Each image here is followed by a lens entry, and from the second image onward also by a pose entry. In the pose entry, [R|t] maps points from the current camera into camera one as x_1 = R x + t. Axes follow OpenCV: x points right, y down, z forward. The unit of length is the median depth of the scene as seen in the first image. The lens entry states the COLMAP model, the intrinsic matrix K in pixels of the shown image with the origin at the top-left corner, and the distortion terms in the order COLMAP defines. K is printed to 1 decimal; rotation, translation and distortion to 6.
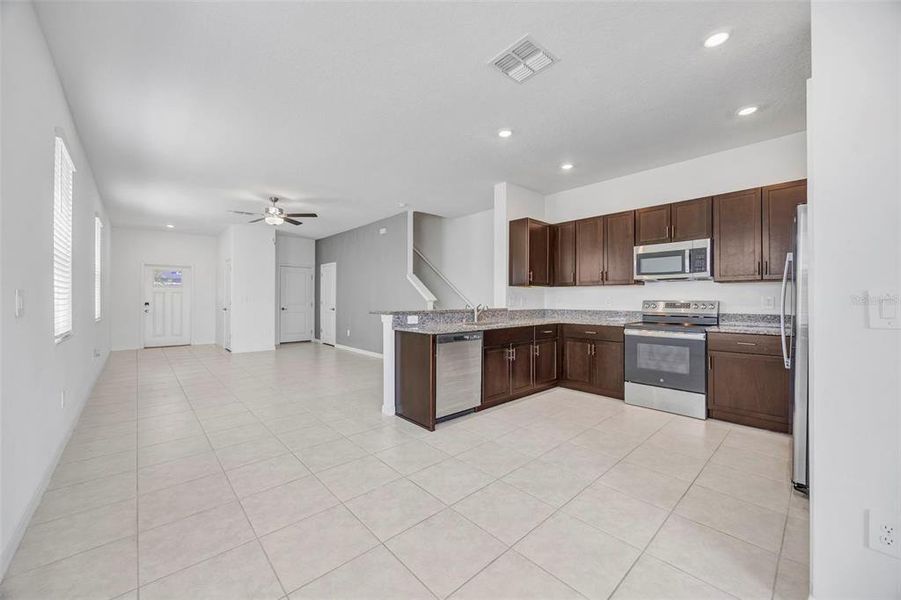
lens RADIAL K [[342.9, 0, 450.5], [0, 342.9, 300.0], [0, 0, 1]] dist [-0.002206, -0.000239]
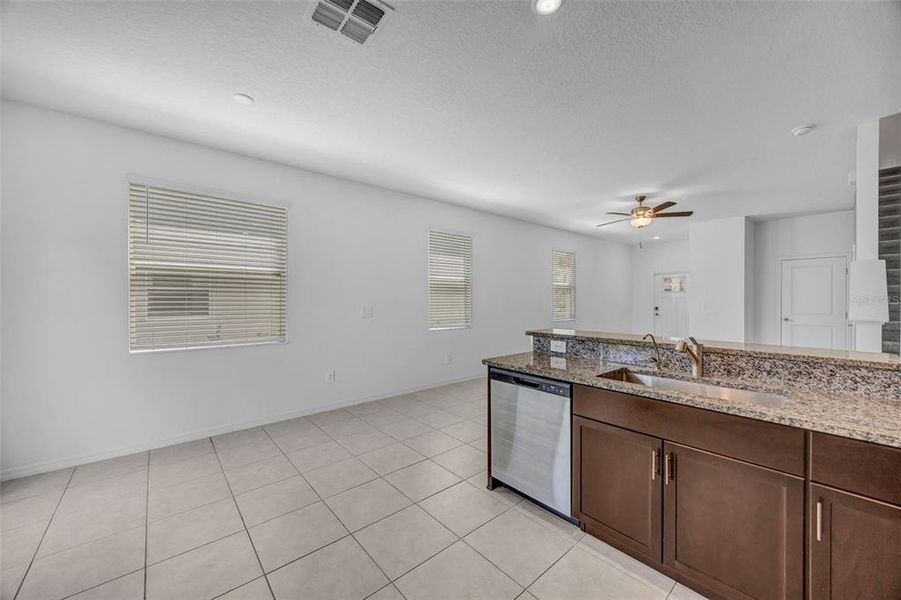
lens RADIAL K [[342.9, 0, 450.5], [0, 342.9, 300.0], [0, 0, 1]] dist [-0.002206, -0.000239]
pose [[-0.027279, 0.003167, -0.999623, 0.571282], [-0.001609, 0.999994, 0.003212, -0.038610], [0.999627, 0.001696, -0.027274, 0.734747]]
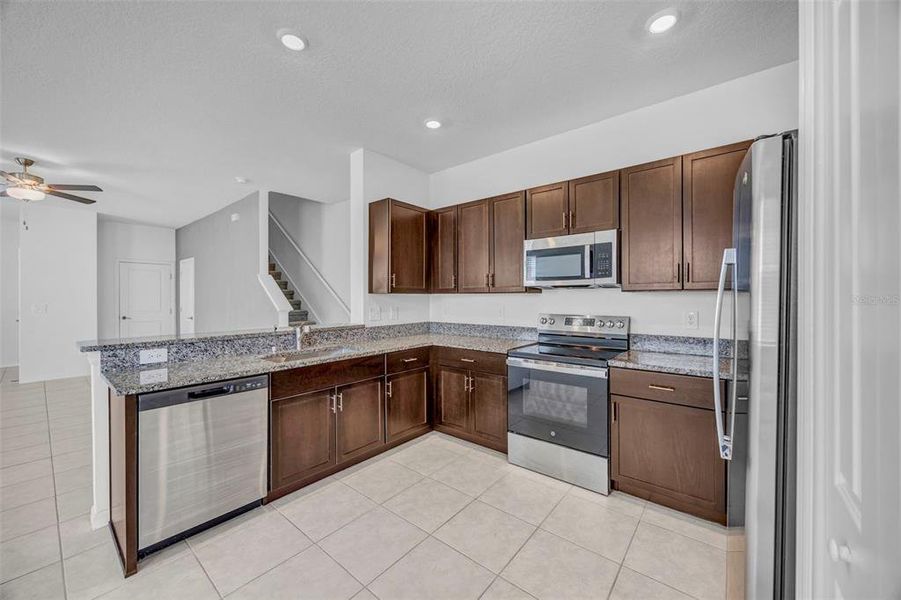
lens RADIAL K [[342.9, 0, 450.5], [0, 342.9, 300.0], [0, 0, 1]] dist [-0.002206, -0.000239]
pose [[0.989673, -0.005493, 0.143240, 0.289064], [0.004586, 0.999967, 0.006664, -0.037463], [-0.143272, -0.005938, 0.989666, 0.318496]]
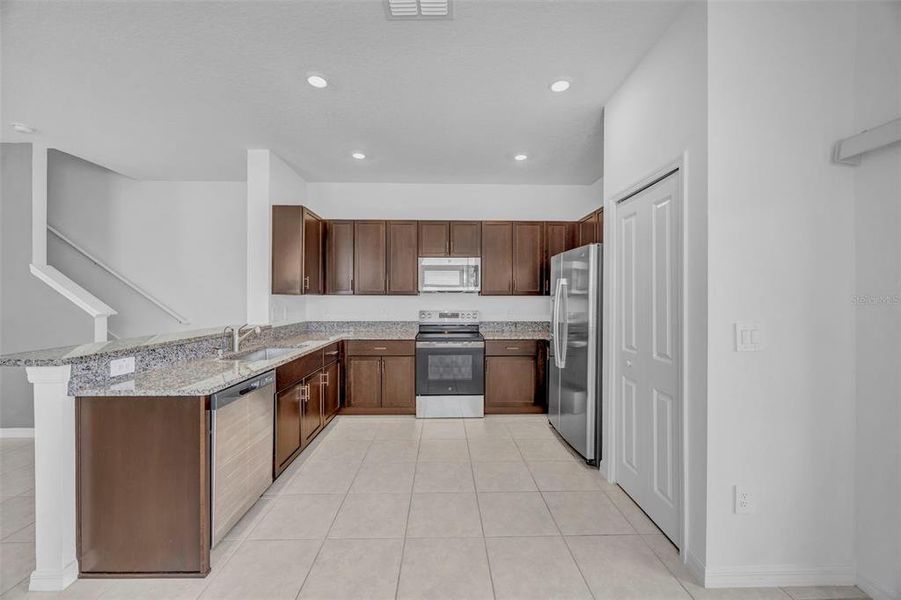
lens RADIAL K [[342.9, 0, 450.5], [0, 342.9, 300.0], [0, 0, 1]] dist [-0.002206, -0.000239]
pose [[0.654900, -0.004171, 0.755704, -0.161024], [0.000170, 0.999986, 0.005373, -0.038989], [-0.755715, -0.003390, 0.654891, 0.287688]]
